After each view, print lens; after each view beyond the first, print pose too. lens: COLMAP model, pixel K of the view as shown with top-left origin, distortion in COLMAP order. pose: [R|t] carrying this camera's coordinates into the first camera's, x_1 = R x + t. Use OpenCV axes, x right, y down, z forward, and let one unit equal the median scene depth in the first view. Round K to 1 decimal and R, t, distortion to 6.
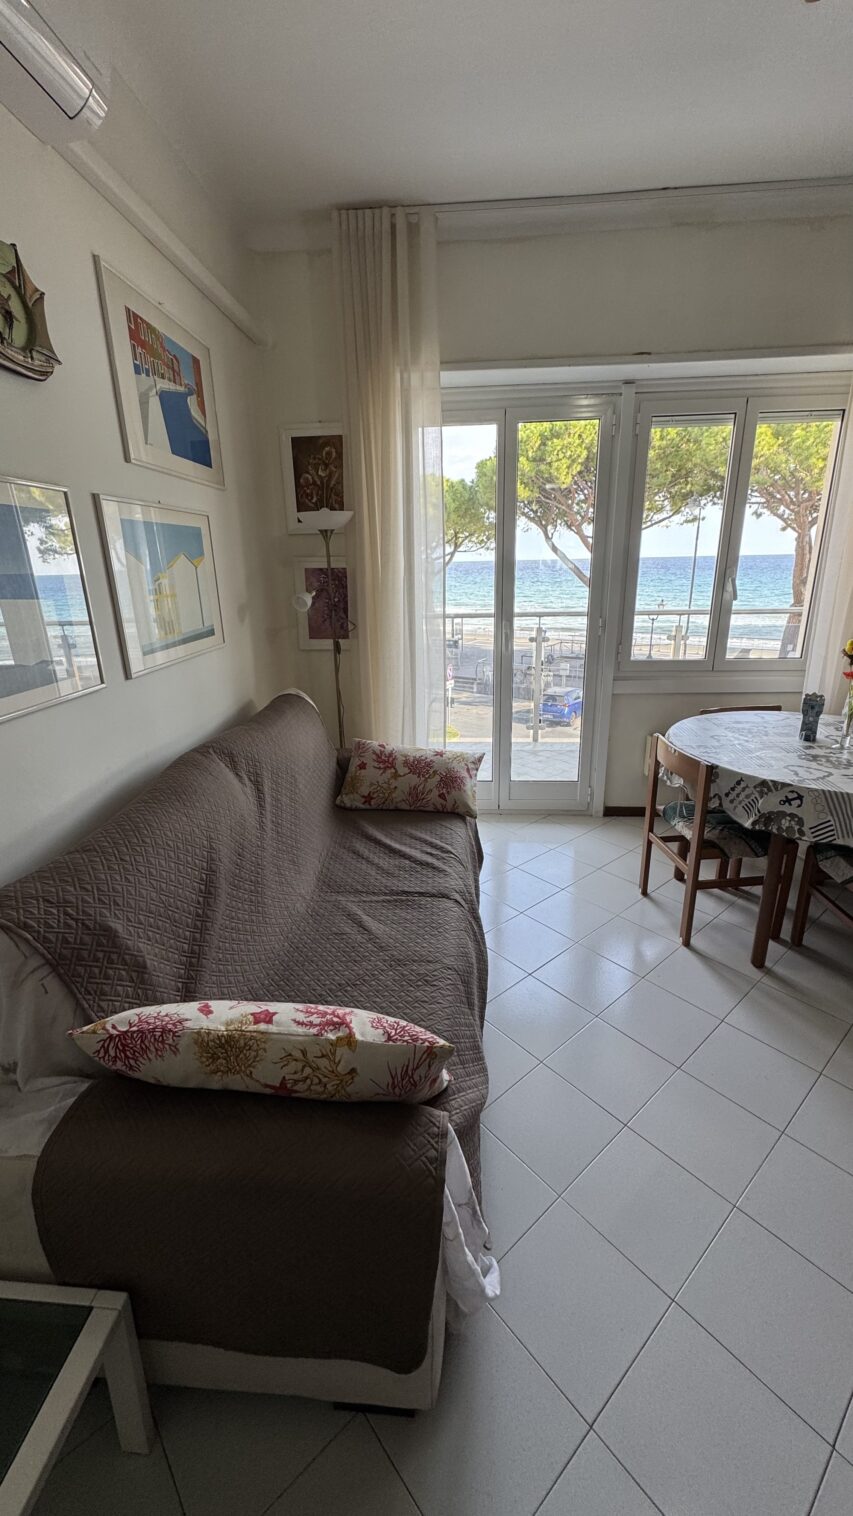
lens RADIAL K [[602.7, 0, 426.5], [0, 602.7, 758.0], [0, 0, 1]] dist [-0.000667, 0.000590]
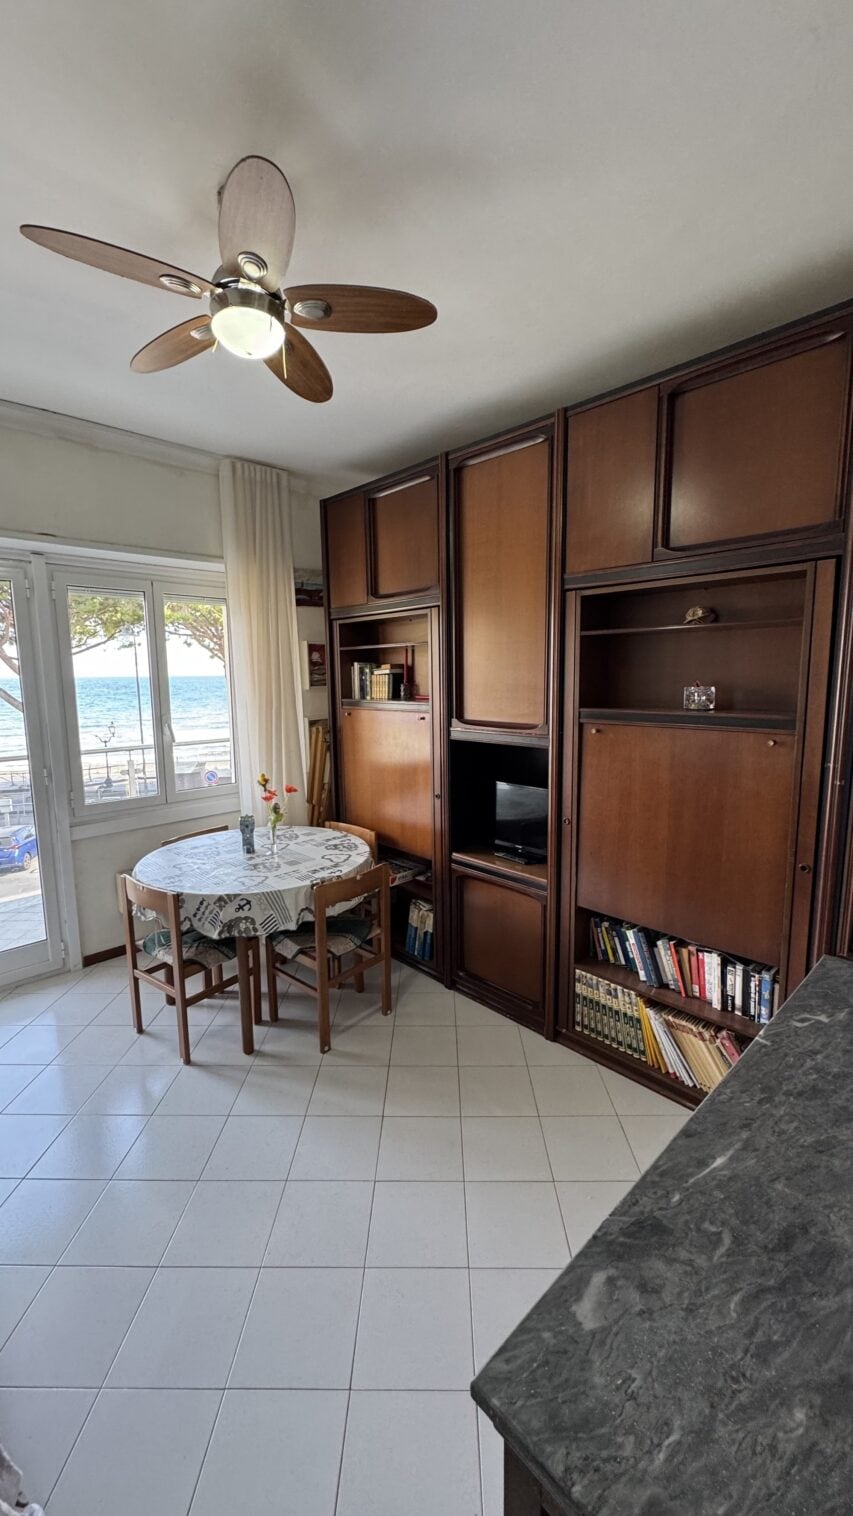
lens RADIAL K [[602.7, 0, 426.5], [0, 602.7, 758.0], [0, 0, 1]] dist [-0.000667, 0.000590]
pose [[0.665241, -0.088201, 0.741401, -0.034019], [0.226487, 0.970047, -0.087819, -0.026398], [-0.711448, 0.226339, 0.665291, -0.140636]]
